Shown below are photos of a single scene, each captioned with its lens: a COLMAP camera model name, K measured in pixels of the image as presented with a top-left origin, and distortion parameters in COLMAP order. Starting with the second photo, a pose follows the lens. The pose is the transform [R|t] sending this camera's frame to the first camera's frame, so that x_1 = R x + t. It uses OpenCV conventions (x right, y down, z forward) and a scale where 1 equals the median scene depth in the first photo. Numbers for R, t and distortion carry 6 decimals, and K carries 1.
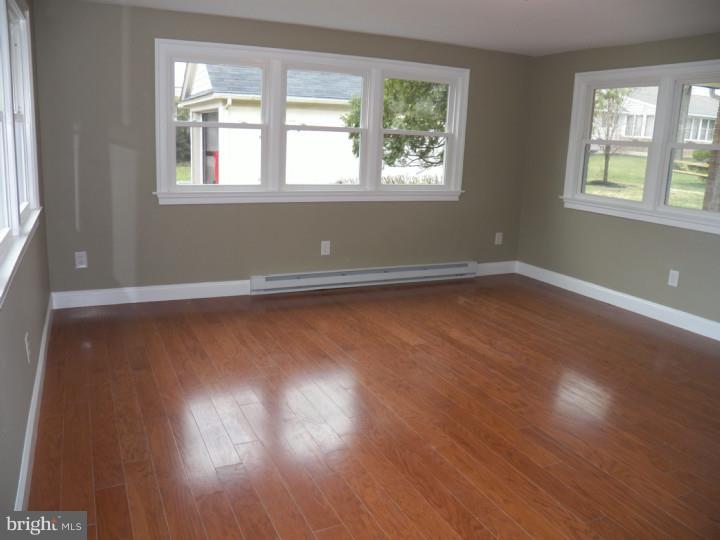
lens RADIAL K [[584.4, 0, 360.0], [0, 584.4, 270.0], [0, 0, 1]] dist [-0.129769, 0.084981]
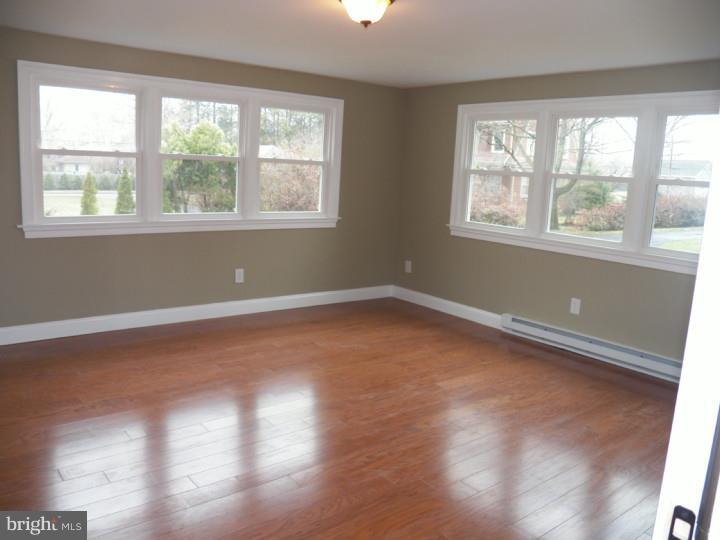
lens RADIAL K [[584.4, 0, 360.0], [0, 584.4, 270.0], [0, 0, 1]] dist [-0.129769, 0.084981]
pose [[0.256090, 0.143535, -0.955937, 0.807793], [-0.261735, 0.962270, 0.074369, -0.080891], [0.930544, 0.231157, 0.283996, 0.466091]]
